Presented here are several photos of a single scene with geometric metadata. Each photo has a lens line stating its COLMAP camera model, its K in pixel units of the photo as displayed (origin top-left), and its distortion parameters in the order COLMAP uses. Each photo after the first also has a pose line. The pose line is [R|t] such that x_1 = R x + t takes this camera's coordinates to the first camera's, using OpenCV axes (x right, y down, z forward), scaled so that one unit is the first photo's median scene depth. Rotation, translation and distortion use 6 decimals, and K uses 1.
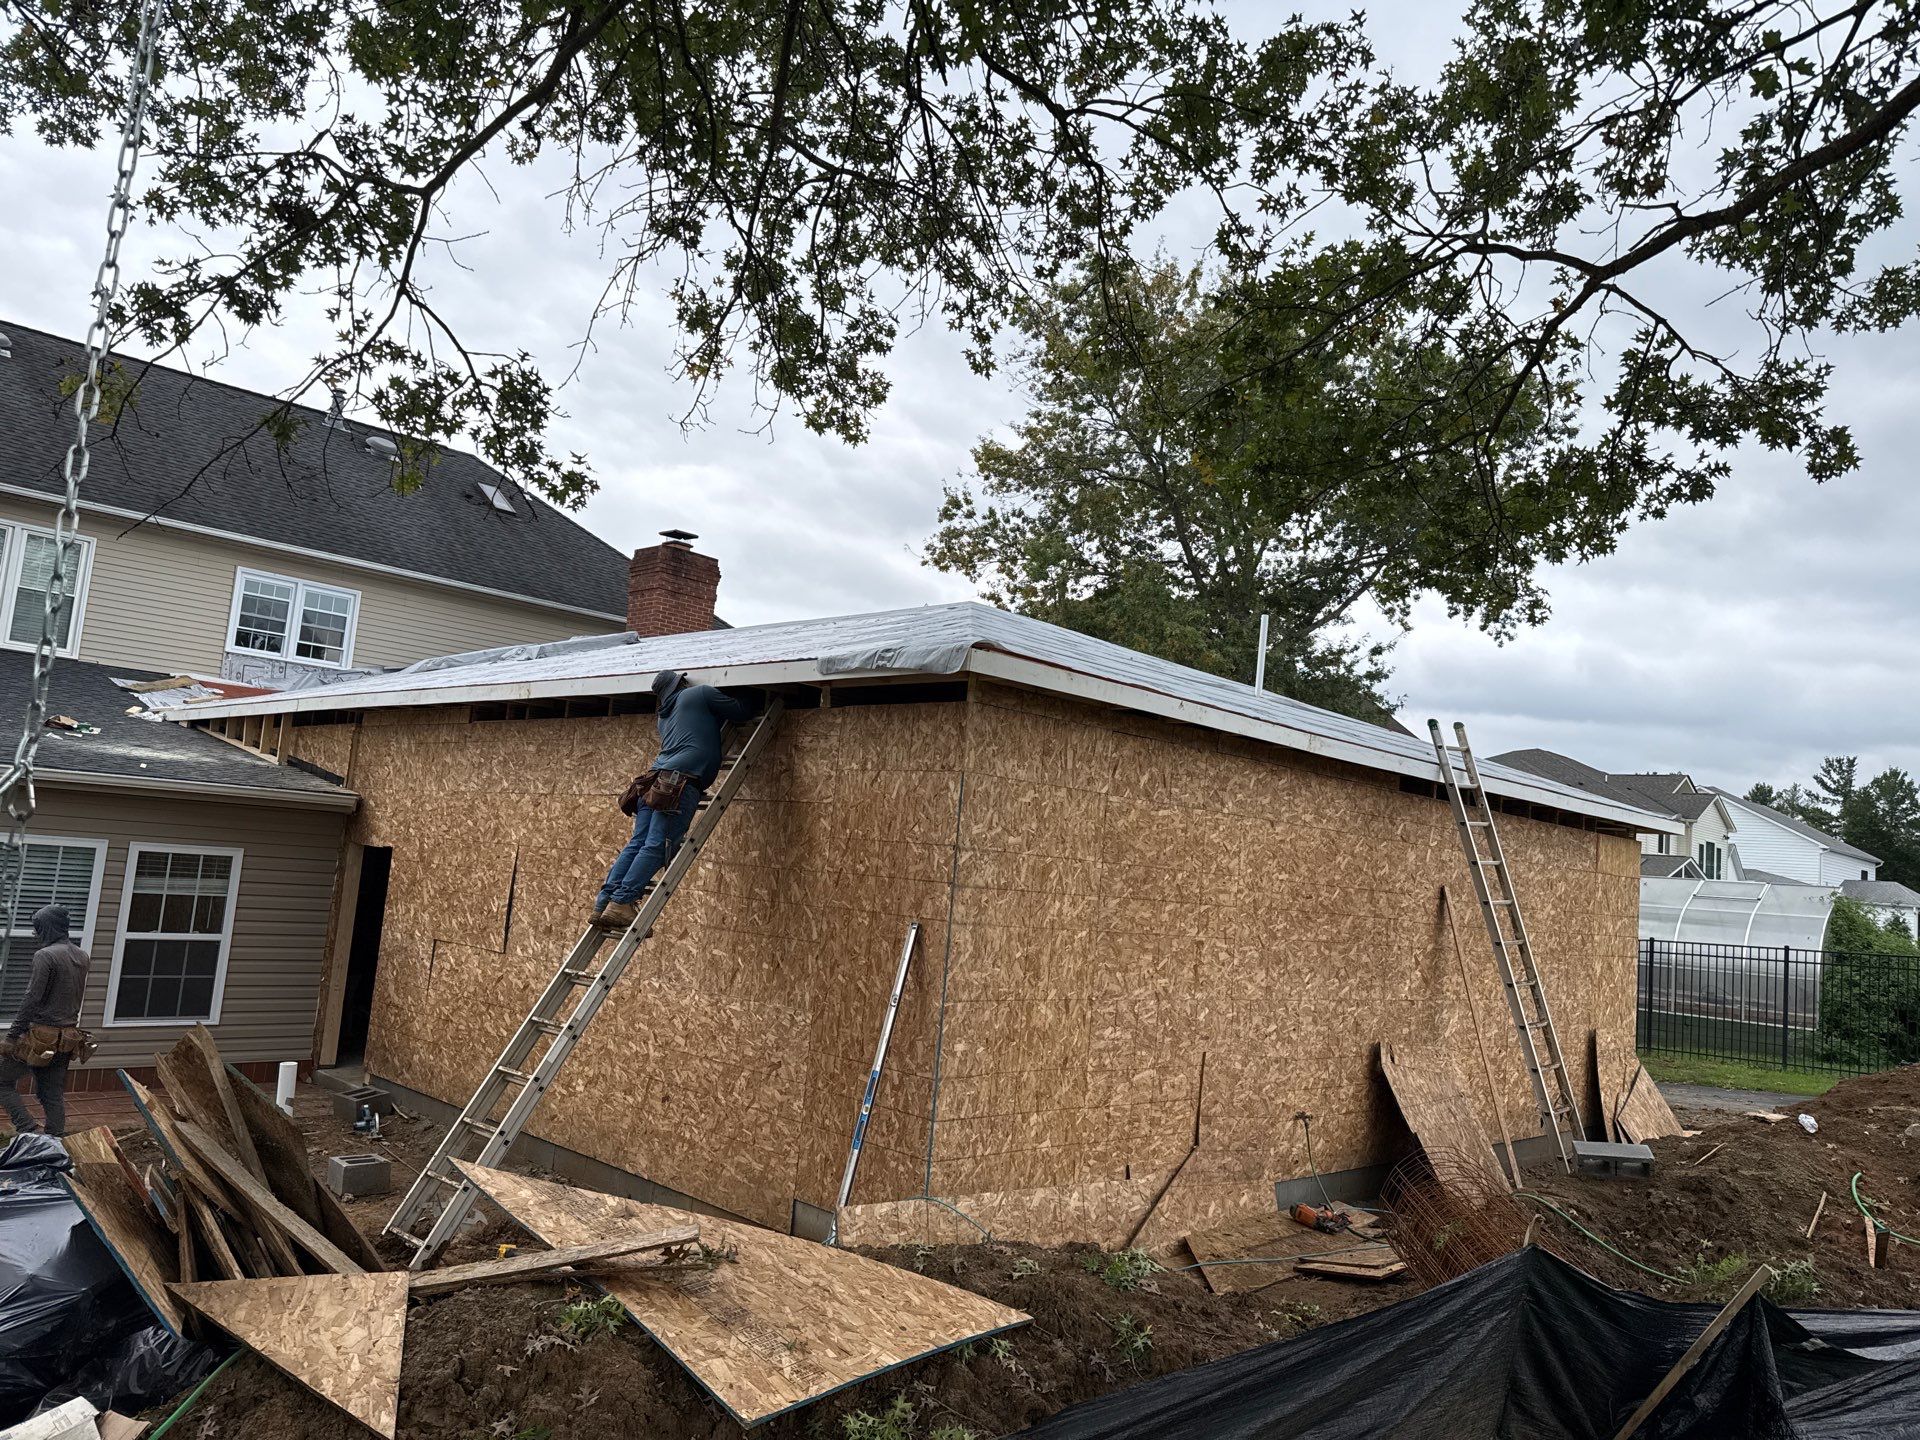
lens RADIAL K [[1369.2, 0, 961.0], [0, 1369.2, 718.7], [0, 0, 1]] dist [0.012344, 0.002580]
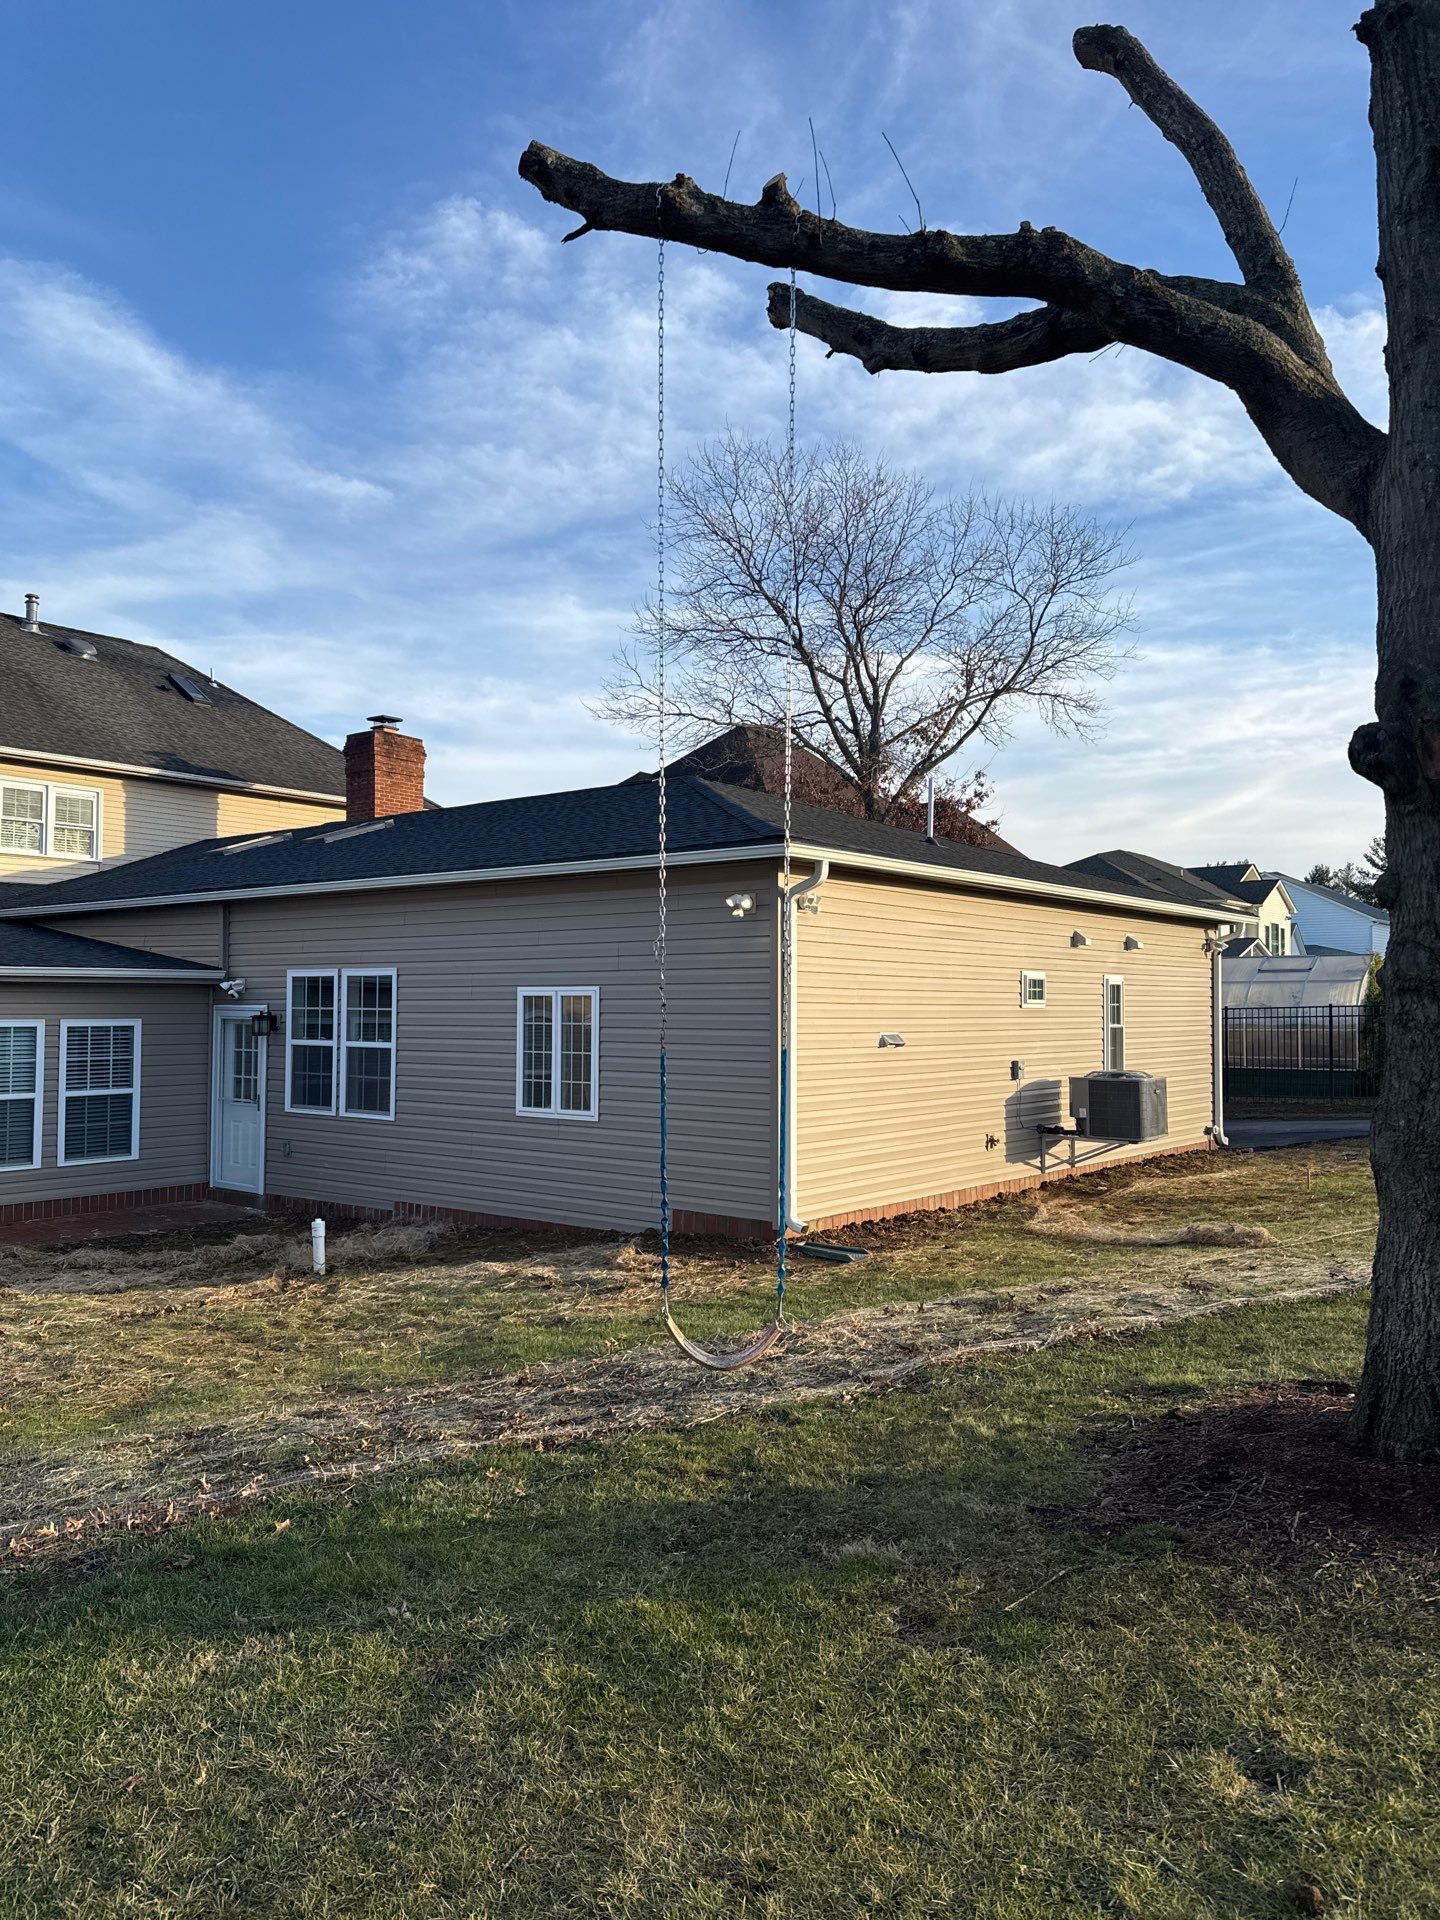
lens RADIAL K [[1369.2, 0, 718.6], [0, 1369.2, 958.8], [0, 0, 1]] dist [0.012344, 0.002580]
pose [[0.990915, -0.076898, 0.110338, -0.057552], [0.067899, 0.994224, 0.083120, -0.011063], [-0.116092, -0.074873, 0.990412, -0.116628]]
